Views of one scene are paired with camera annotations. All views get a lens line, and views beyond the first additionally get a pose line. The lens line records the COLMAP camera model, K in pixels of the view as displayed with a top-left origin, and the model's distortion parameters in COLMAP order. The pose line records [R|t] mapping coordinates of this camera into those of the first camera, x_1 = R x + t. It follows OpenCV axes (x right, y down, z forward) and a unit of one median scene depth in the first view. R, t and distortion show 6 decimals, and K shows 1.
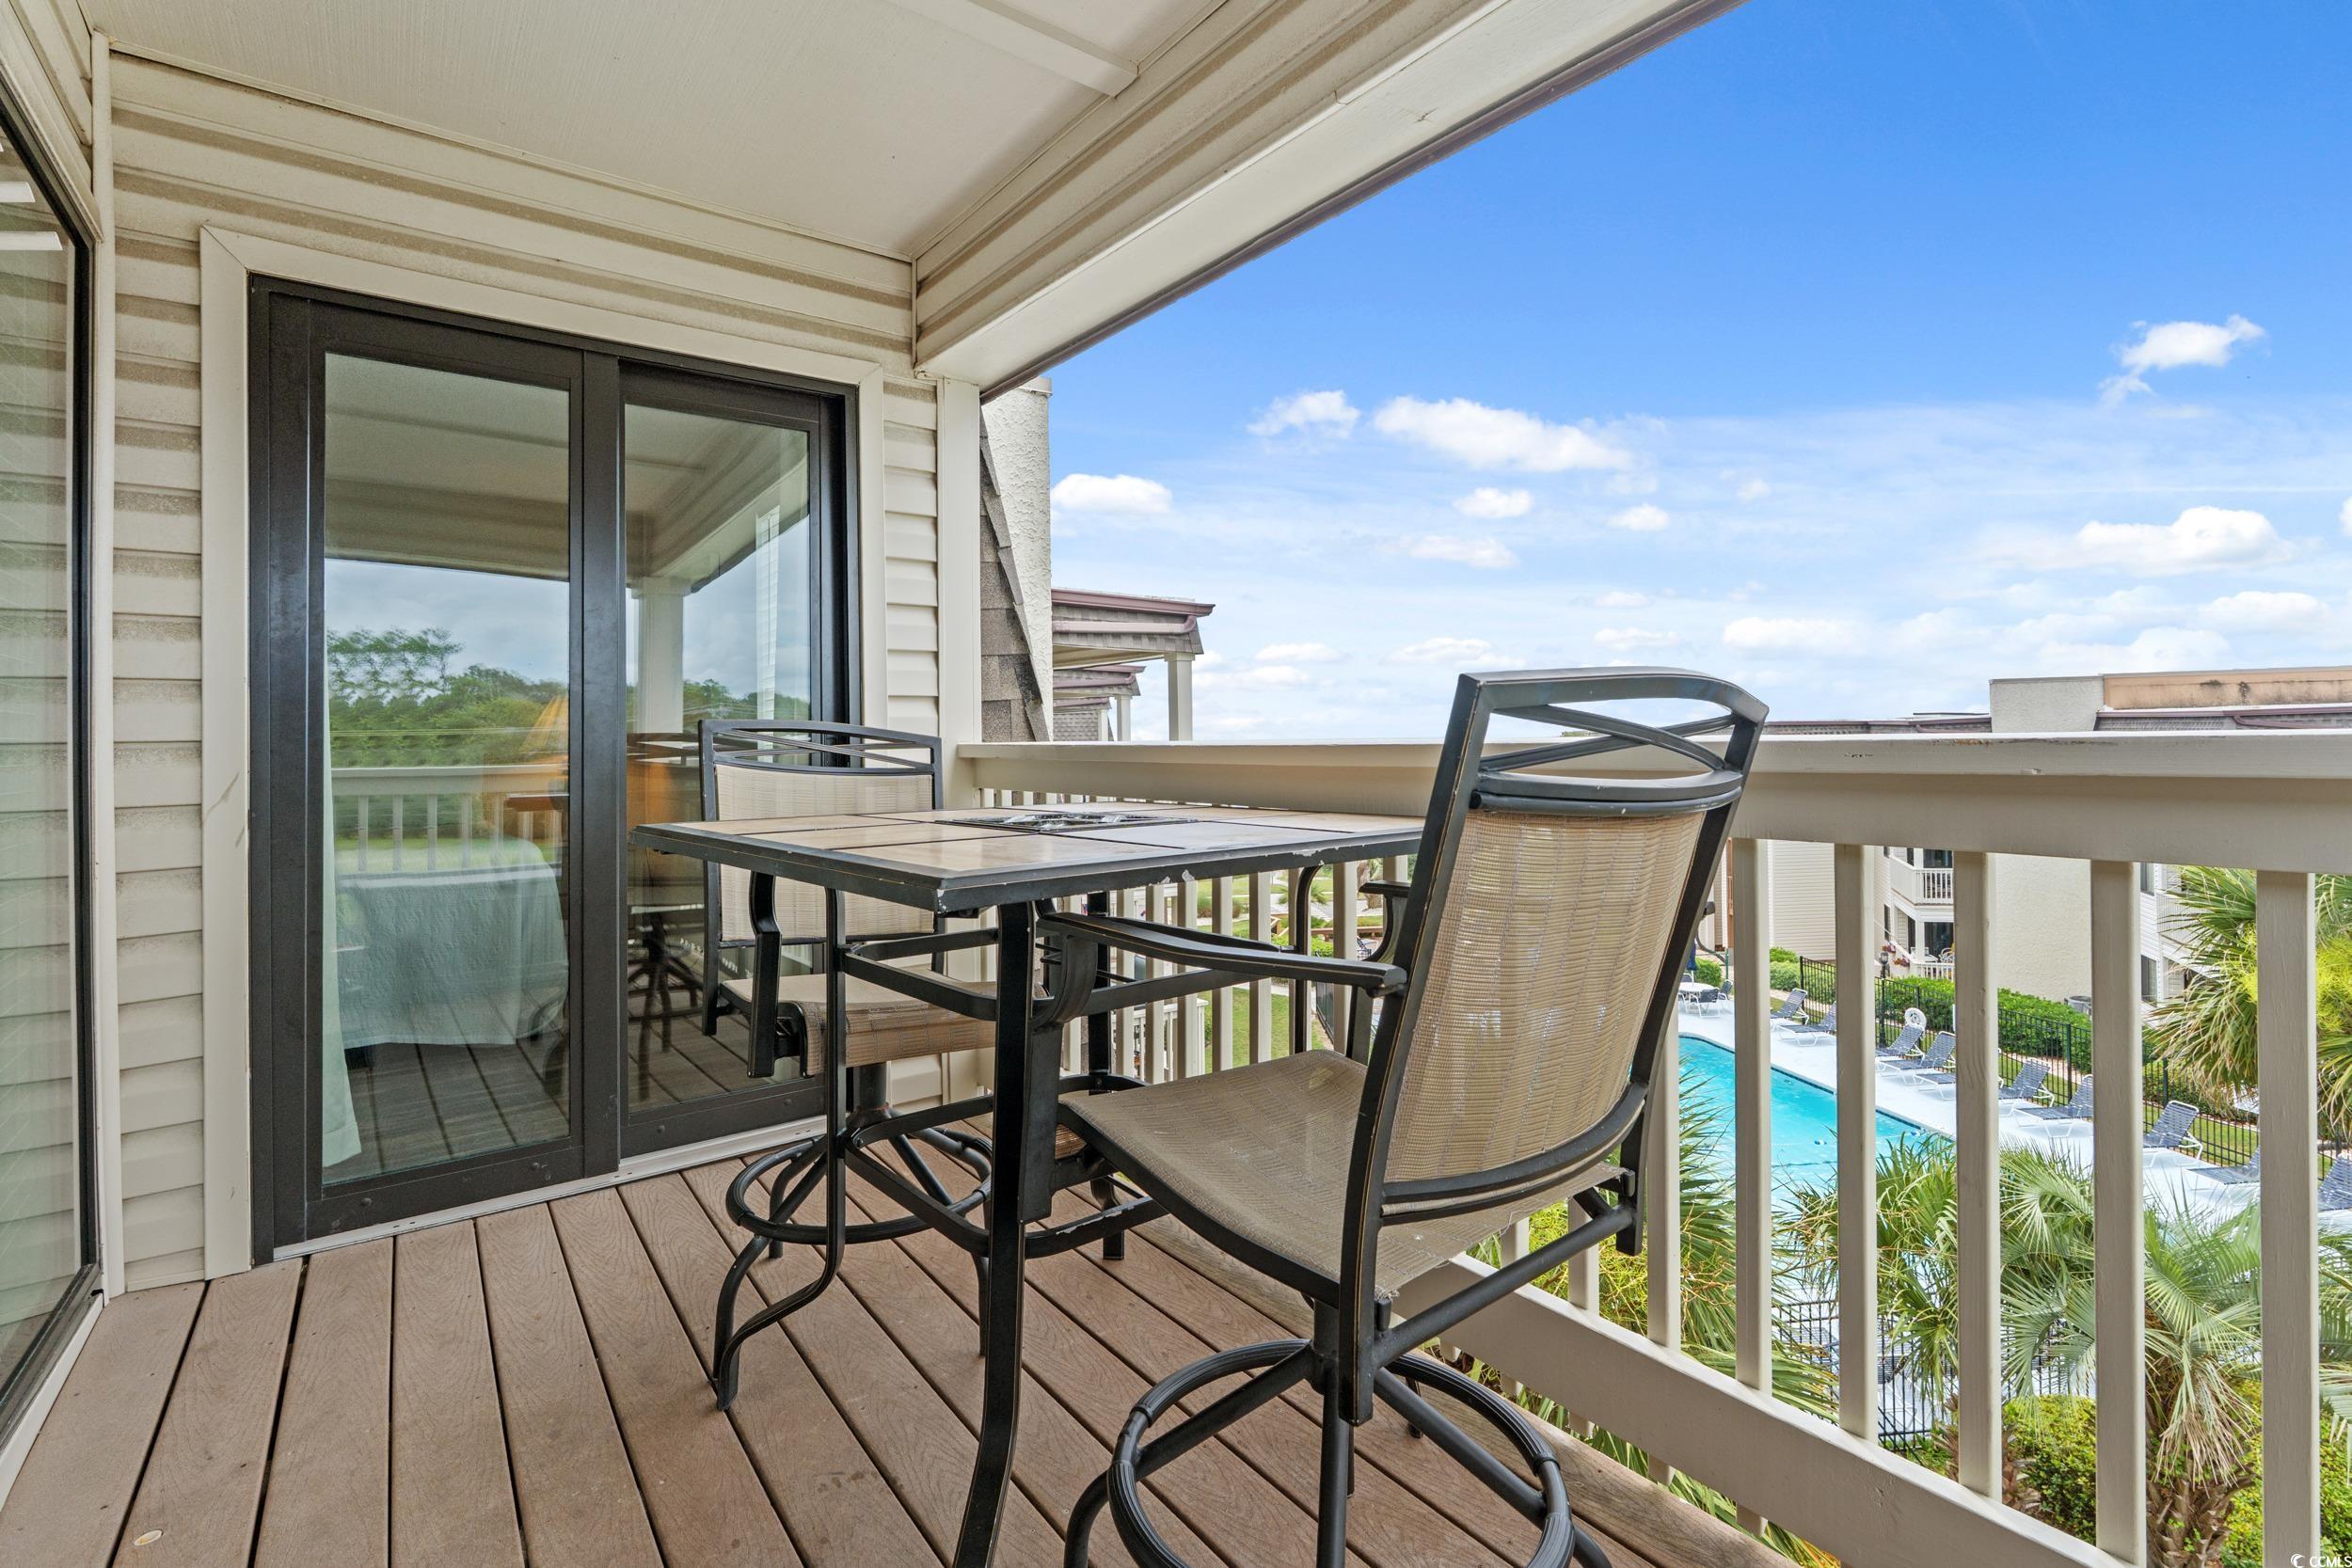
lens RADIAL K [[1118.7, 0, 1141.4], [0, 1118.7, 754.1], [0, 0, 1]] dist [-0.000839, -0.000269]
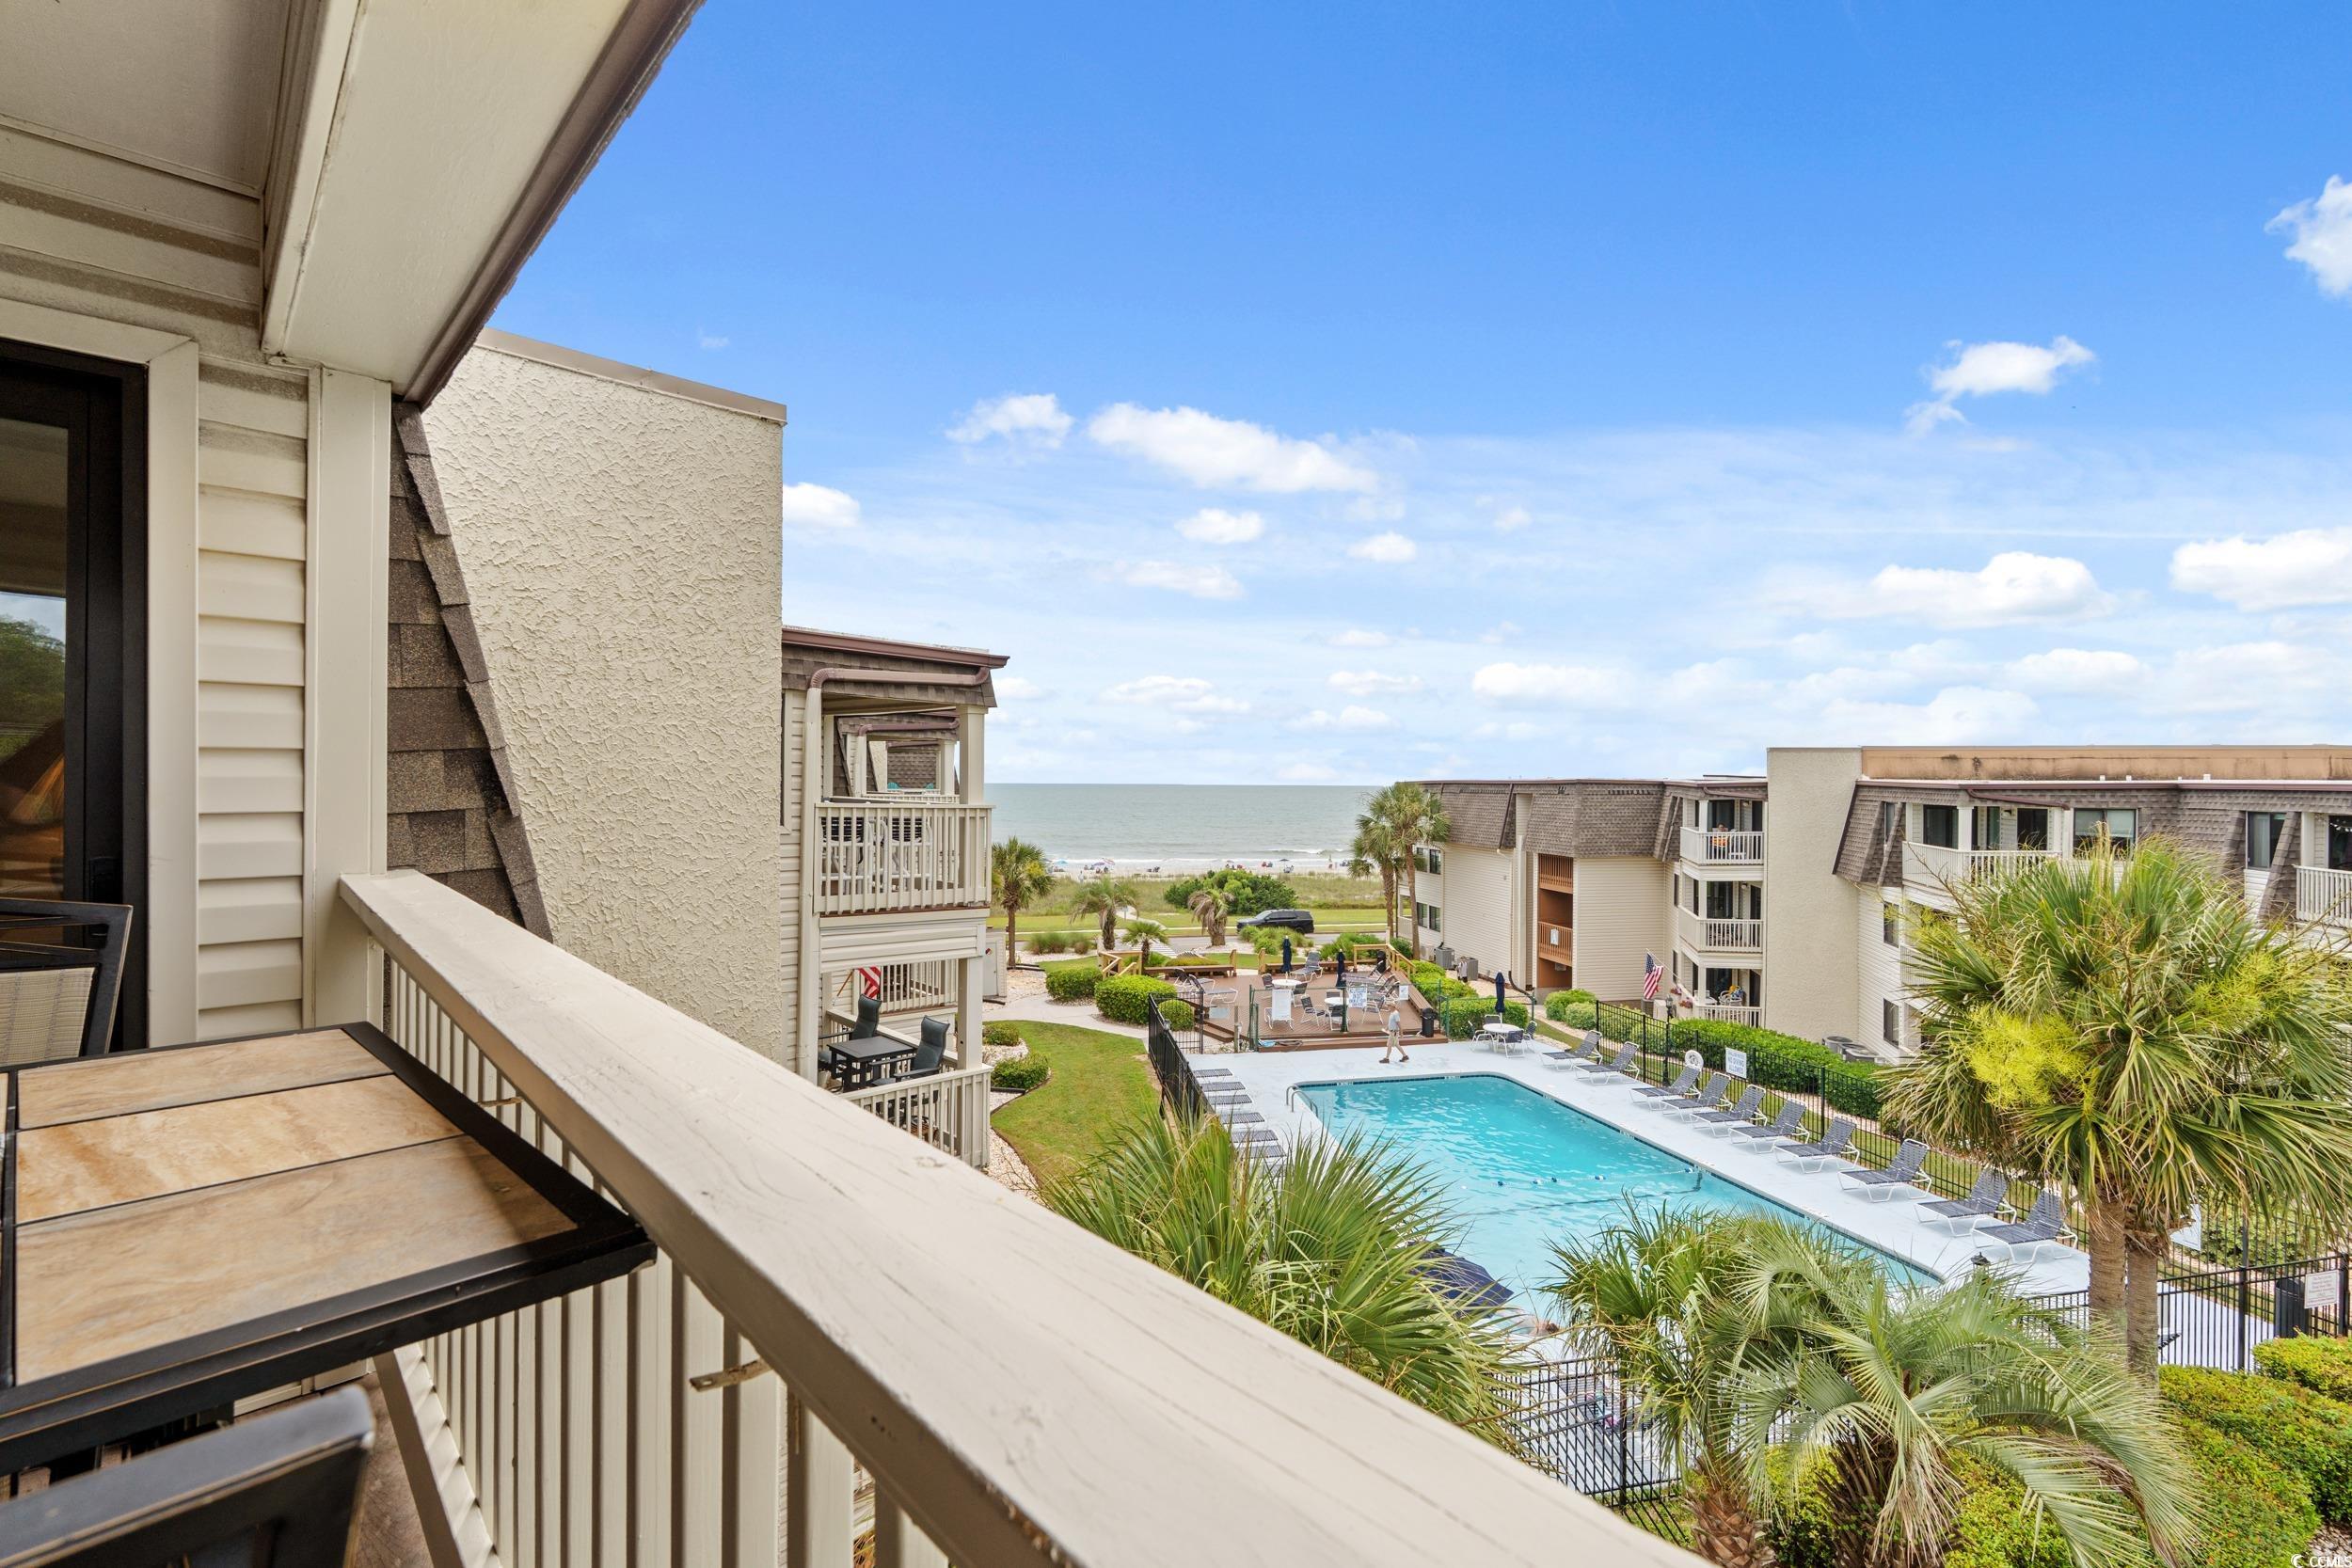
lens RADIAL K [[1027.0, 0, 1180.1], [0, 1027.0, 781.6], [0, 0, 1]] dist [-0.002456, 0.000099]
pose [[0.992955, 0.025320, 0.115757, 0.081455], [-0.025869, 0.999660, 0.003243, -0.024034], [-0.115636, -0.006214, 0.993272, 0.077948]]
